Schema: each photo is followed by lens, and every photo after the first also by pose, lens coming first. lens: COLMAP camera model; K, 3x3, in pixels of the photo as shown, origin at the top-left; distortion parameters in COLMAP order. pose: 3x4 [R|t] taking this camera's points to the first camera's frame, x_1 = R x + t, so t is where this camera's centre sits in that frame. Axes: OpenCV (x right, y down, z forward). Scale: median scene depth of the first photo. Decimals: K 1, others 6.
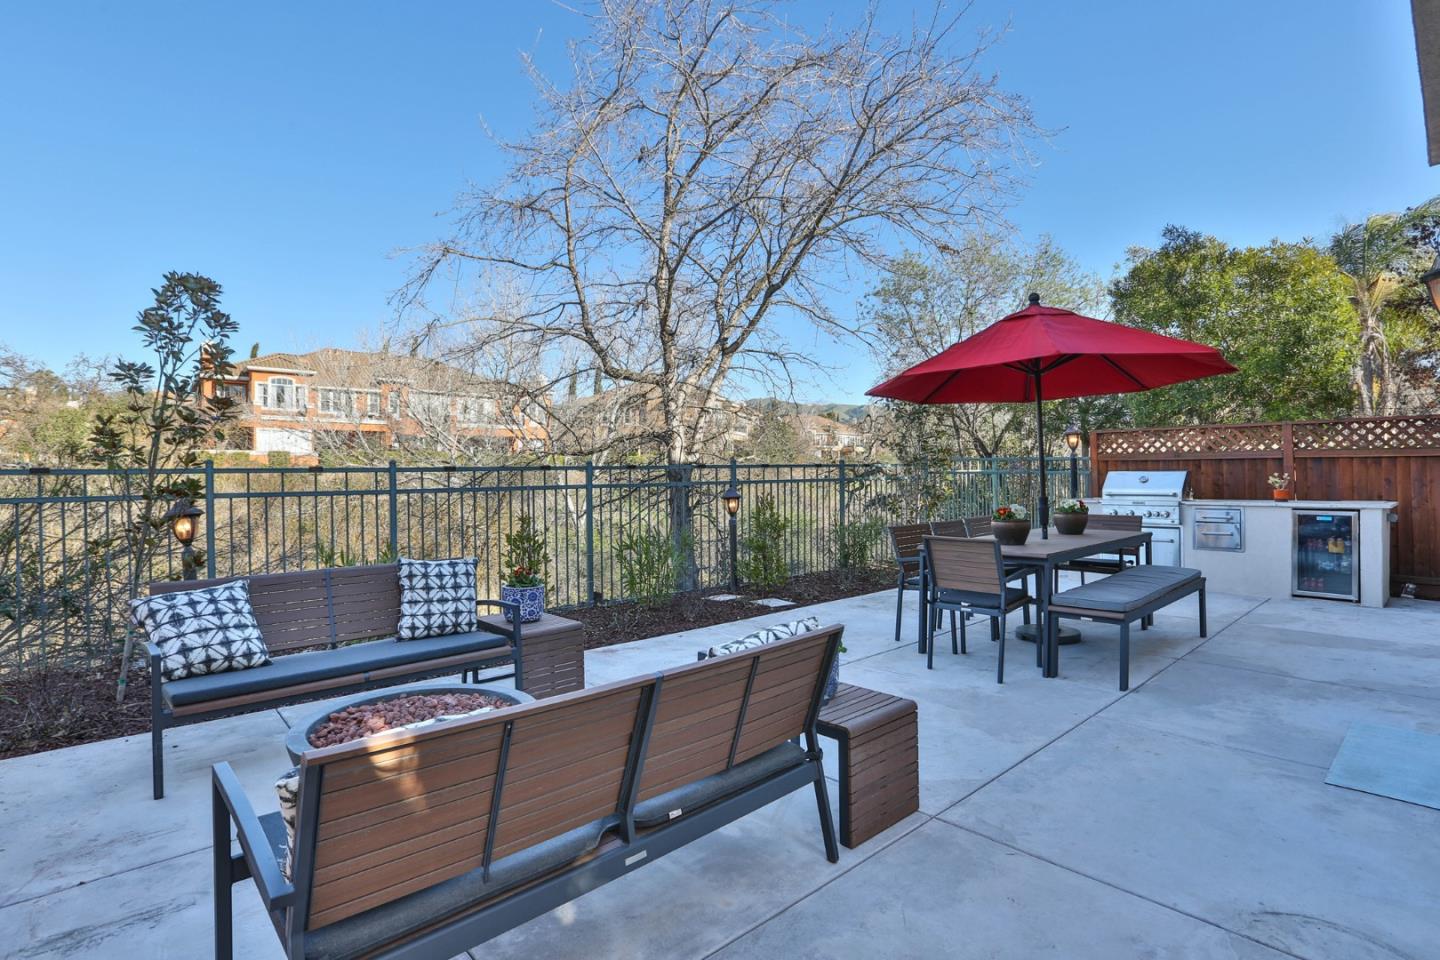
lens RADIAL K [[691.1, 0, 715.7], [0, 691.1, 477.1], [0, 0, 1]] dist [-0.094407, 0.065495]
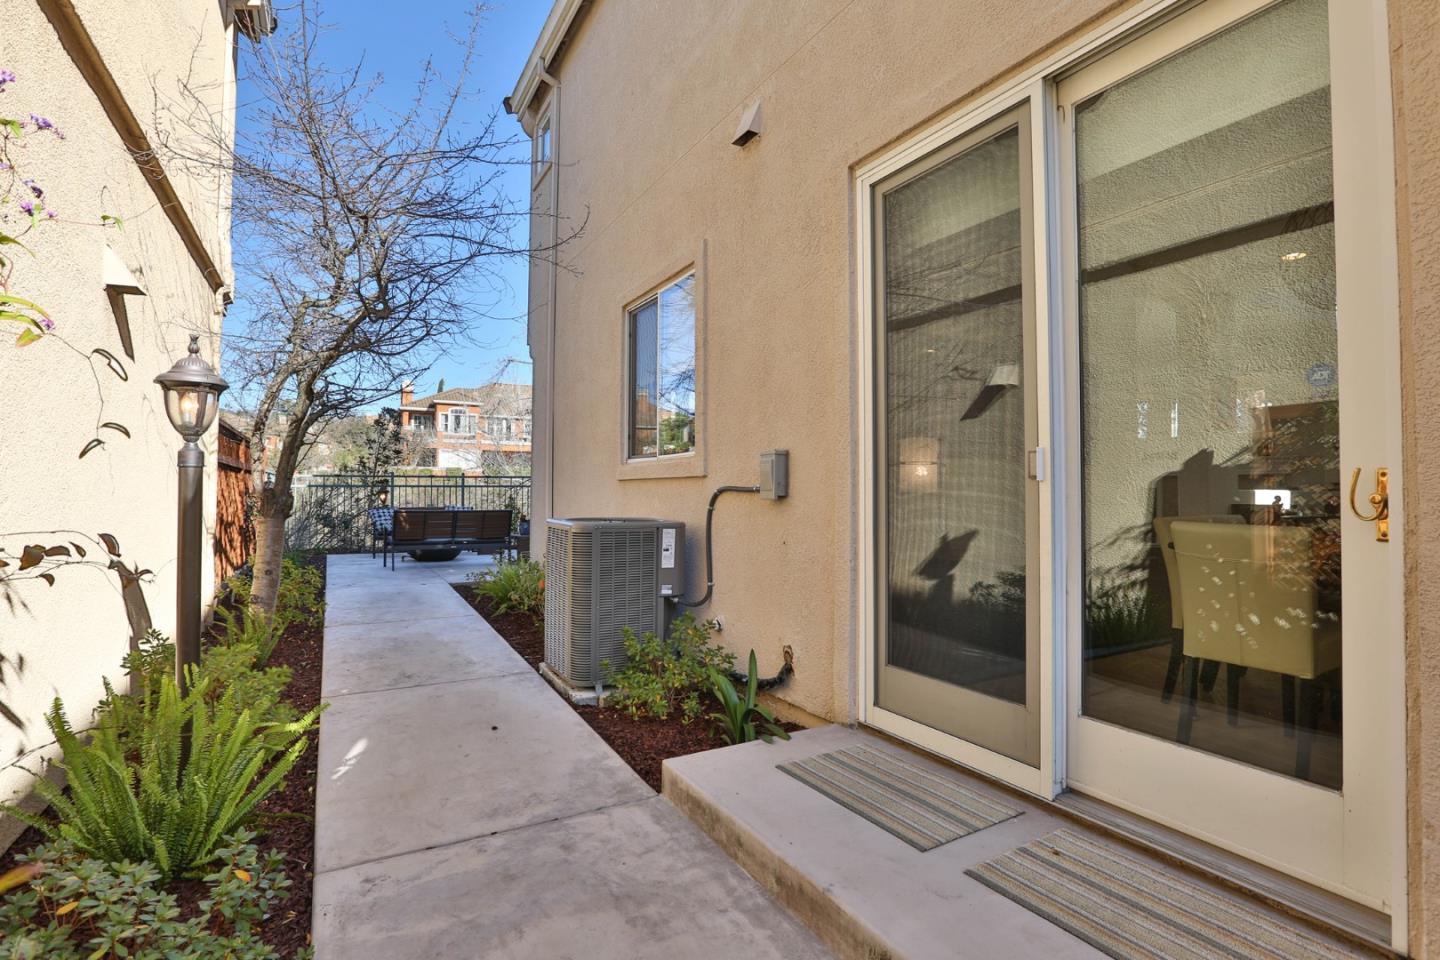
lens RADIAL K [[696.4, 0, 719.9], [0, 696.4, 472.0], [0, 0, 1]] dist [-0.058432, 0.022889]
pose [[0.975094, 0.009477, -0.221588, 1.080152], [-0.017507, 0.999258, -0.034301, 0.043846], [0.221099, 0.037326, 0.974537, -1.330898]]
